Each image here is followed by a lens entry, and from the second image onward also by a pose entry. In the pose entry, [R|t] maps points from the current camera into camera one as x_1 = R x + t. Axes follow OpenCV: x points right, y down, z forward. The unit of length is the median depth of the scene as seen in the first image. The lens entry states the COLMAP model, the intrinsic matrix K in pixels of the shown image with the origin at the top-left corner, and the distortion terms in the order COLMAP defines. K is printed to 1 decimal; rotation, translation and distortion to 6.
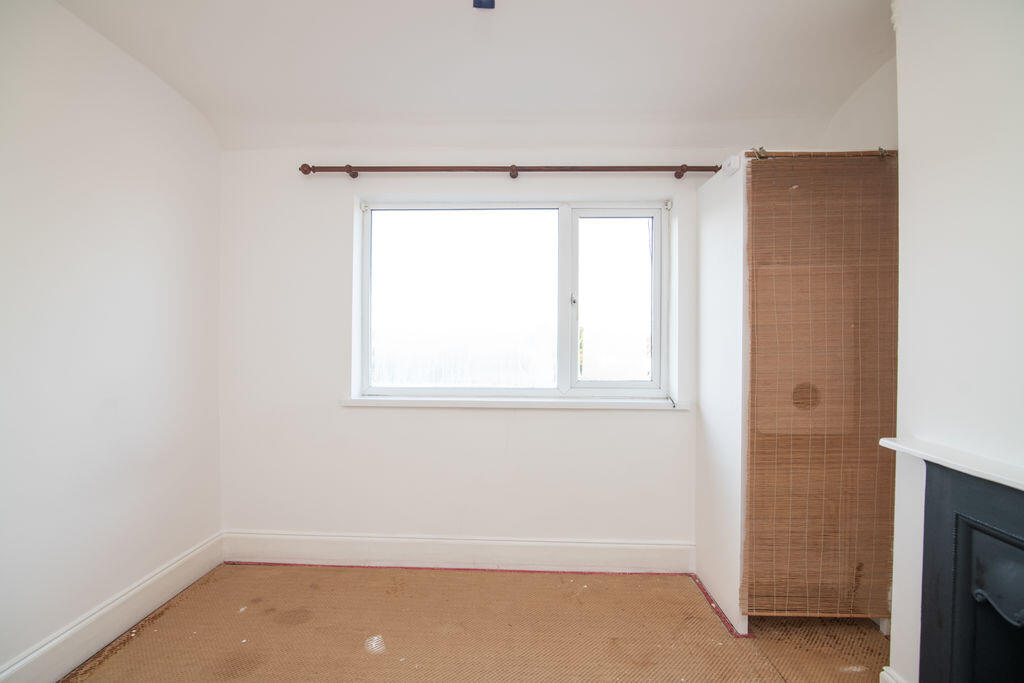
lens RADIAL K [[475.3, 0, 509.0], [0, 475.3, 345.8], [0, 0, 1]] dist [-0.016290, -0.000062]
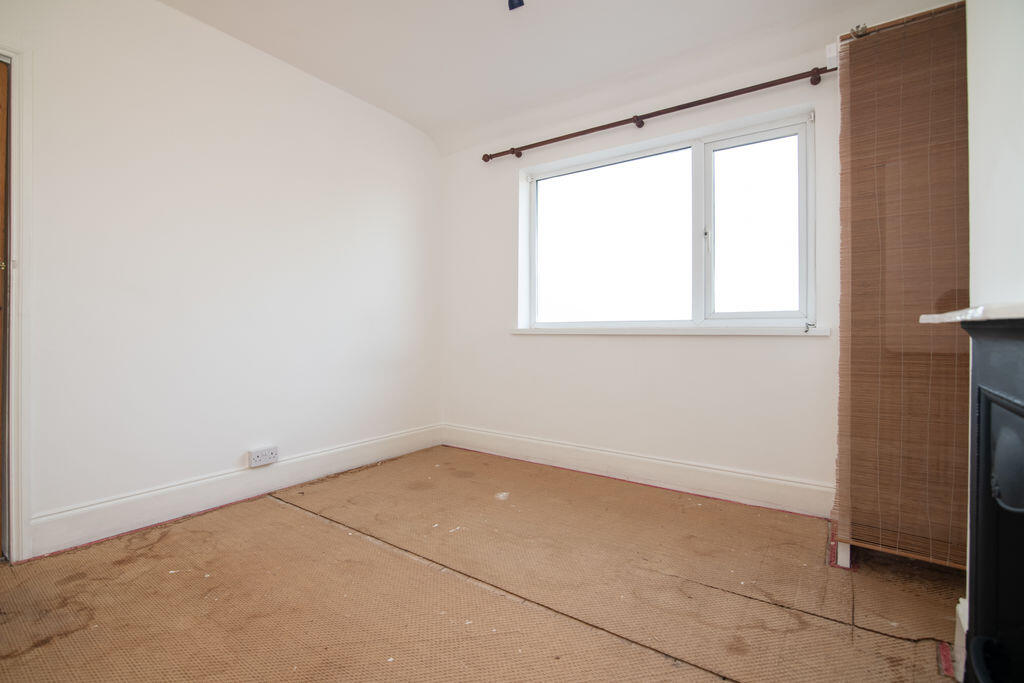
lens RADIAL K [[475.3, 0, 502.8], [0, 475.3, 334.8], [0, 0, 1]] dist [-0.016290, -0.000062]
pose [[0.827478, -0.001010, -0.561498, 0.378591], [-0.001612, 0.999990, -0.004174, 0.141151], [0.561496, 0.004359, 0.827468, -0.095917]]
